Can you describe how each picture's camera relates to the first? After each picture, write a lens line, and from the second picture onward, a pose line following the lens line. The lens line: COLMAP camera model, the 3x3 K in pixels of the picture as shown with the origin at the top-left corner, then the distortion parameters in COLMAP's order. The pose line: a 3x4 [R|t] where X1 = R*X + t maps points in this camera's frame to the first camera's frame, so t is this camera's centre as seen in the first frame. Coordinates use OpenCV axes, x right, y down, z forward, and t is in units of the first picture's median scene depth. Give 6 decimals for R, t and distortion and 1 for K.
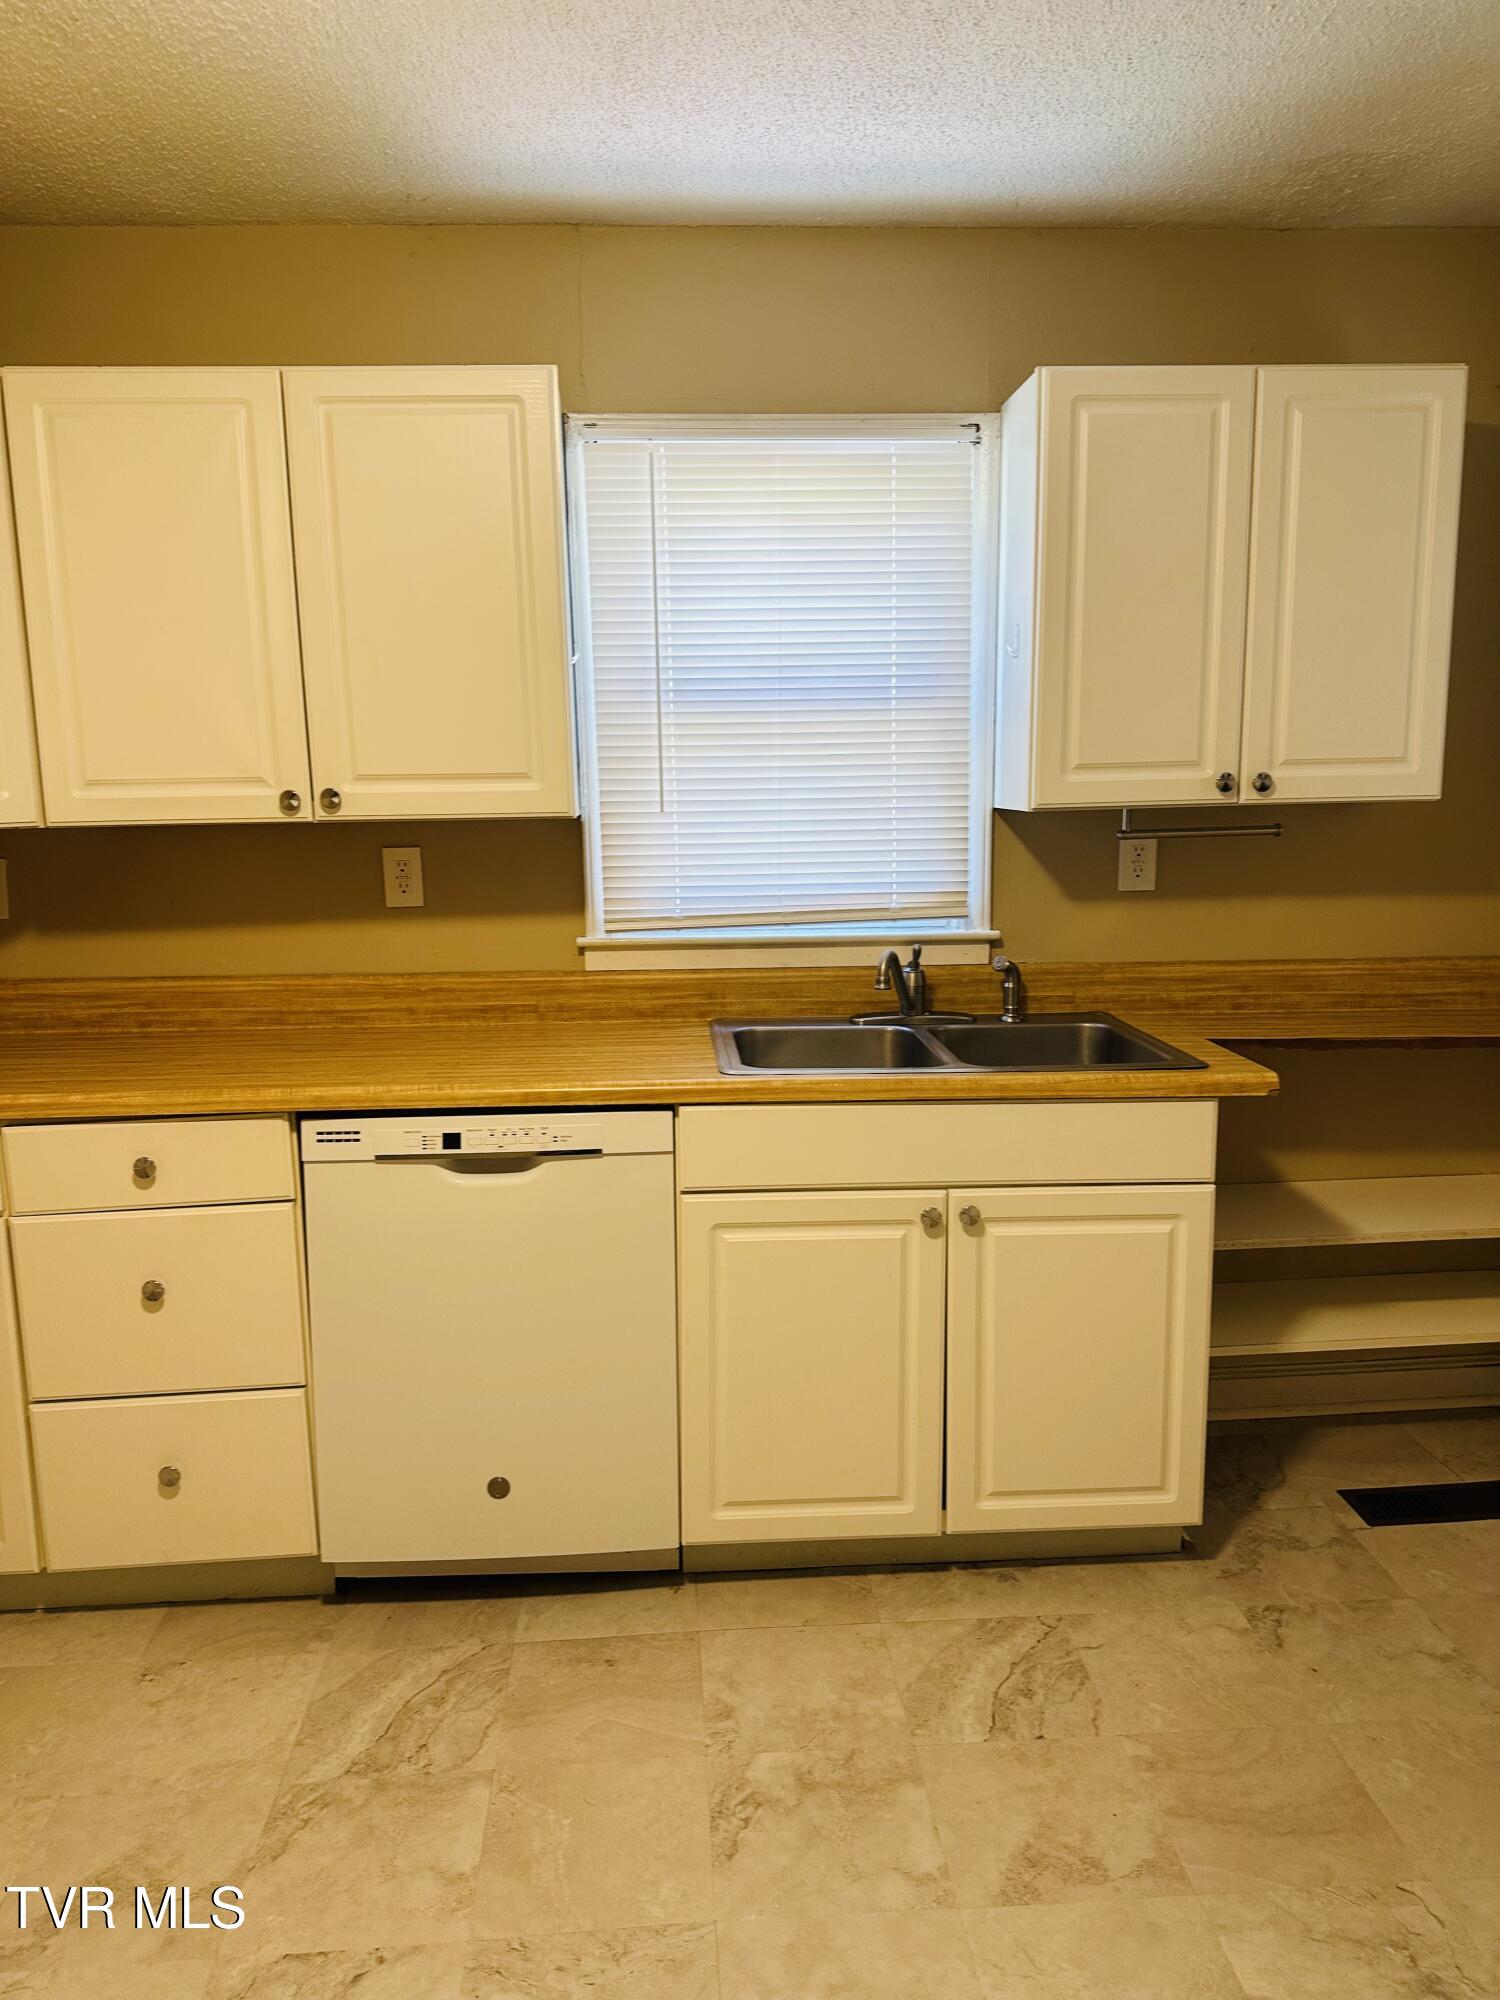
lens RADIAL K [[1412.9, 0, 753.5], [0, 1412.9, 1007.1], [0, 0, 1]] dist [0.079110, -0.107558]
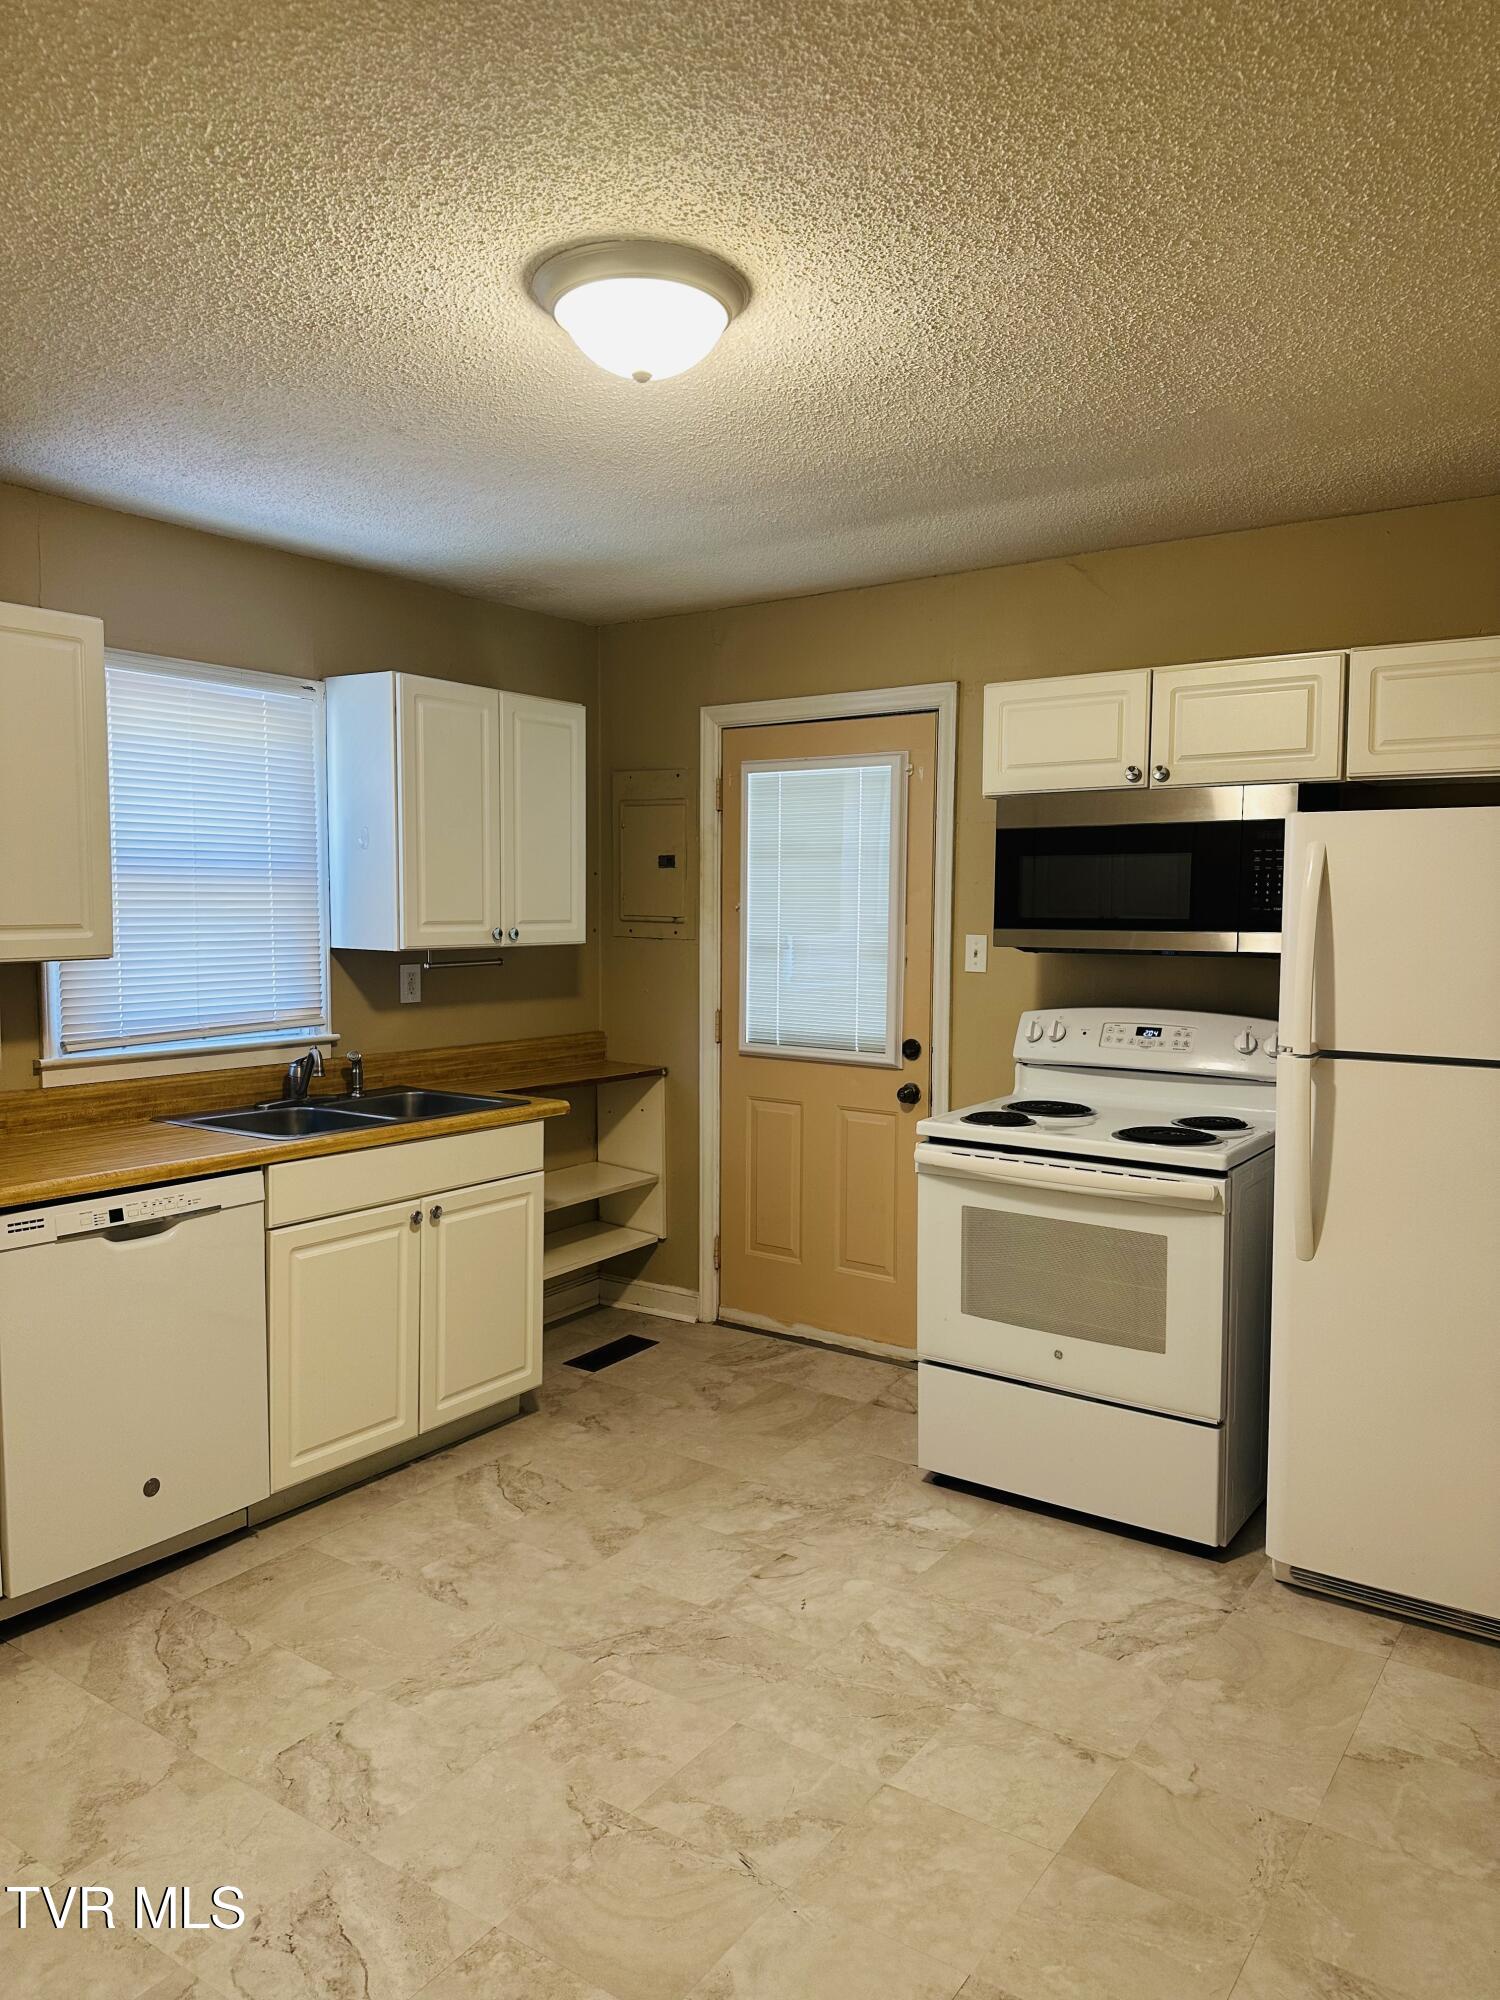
lens RADIAL K [[1412.9, 0, 753.5], [0, 1412.9, 1007.1], [0, 0, 1]] dist [0.079110, -0.107558]
pose [[0.616975, -0.041684, 0.785878, -0.815477], [0.108370, 0.993583, -0.032379, 0.011875], [-0.779485, 0.105143, 0.617534, -0.241539]]
